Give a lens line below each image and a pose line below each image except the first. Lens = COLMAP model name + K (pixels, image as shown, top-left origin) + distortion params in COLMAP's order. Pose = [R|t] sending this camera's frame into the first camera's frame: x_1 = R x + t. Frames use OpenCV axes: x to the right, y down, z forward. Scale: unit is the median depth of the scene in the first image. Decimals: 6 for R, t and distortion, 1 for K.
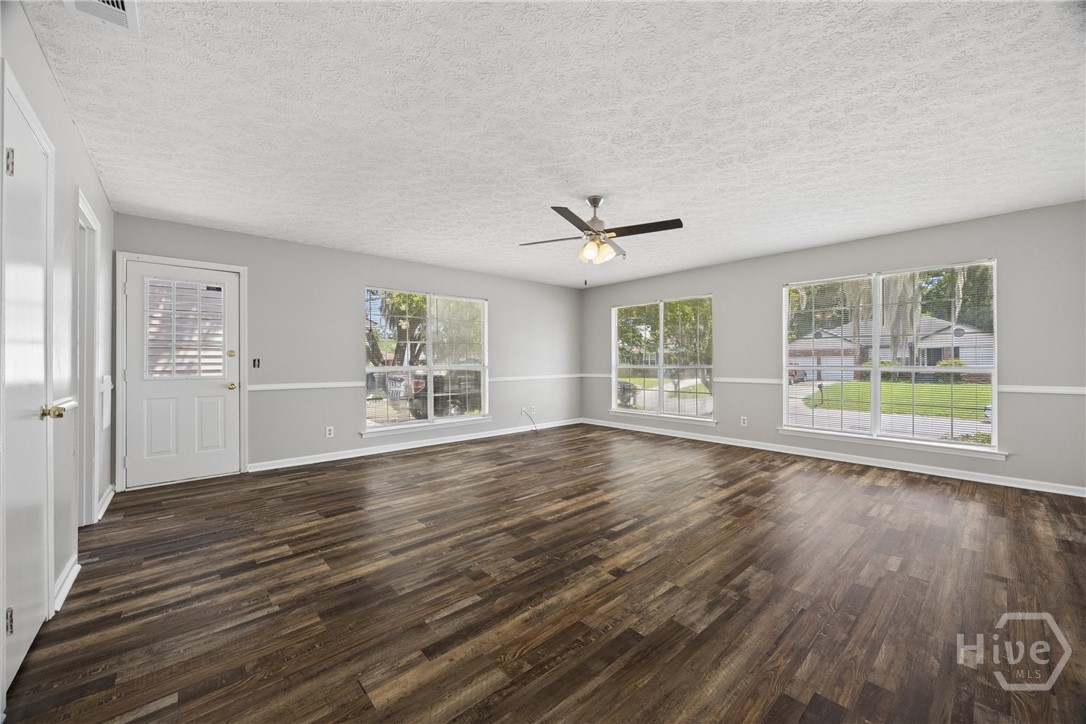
lens RADIAL K [[406.6, 0, 542.9], [0, 406.6, 357.7], [0, 0, 1]] dist [-0.007367, 0.000063]
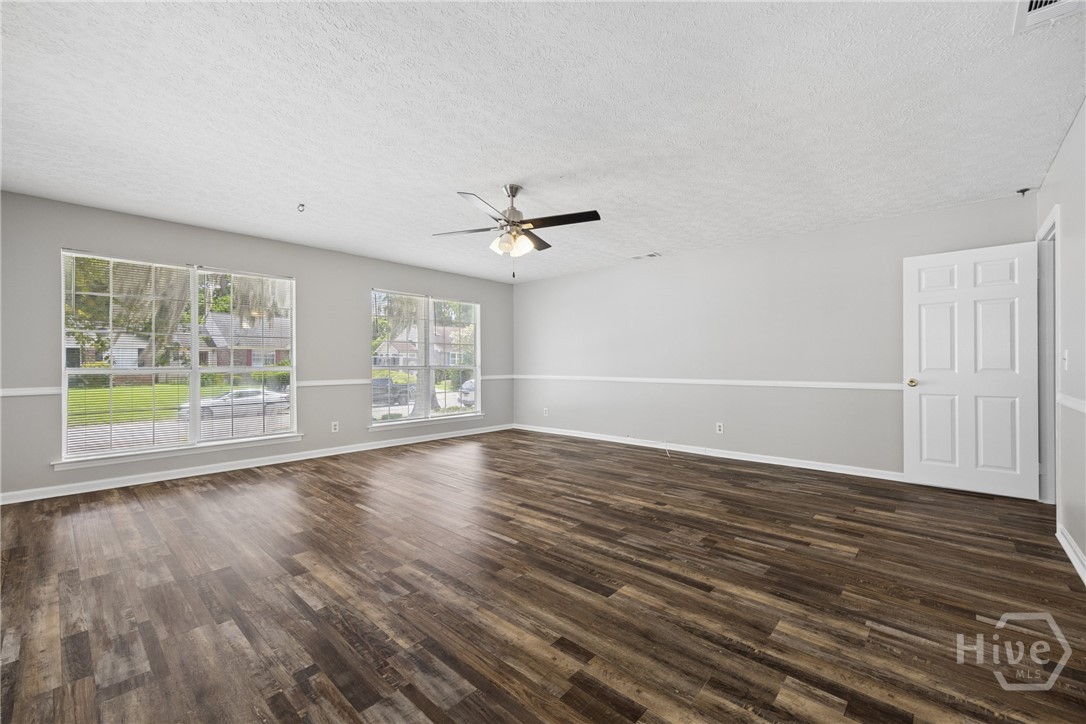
lens RADIAL K [[433.8, 0, 546.9], [0, 433.8, 363.5], [0, 0, 1]] dist [0.003442, -0.000913]
pose [[-0.090496, 0.000166, 0.995897, -1.264343], [-0.008315, 0.999965, -0.000923, 0.020770], [-0.995862, -0.008364, -0.090491, 1.457649]]
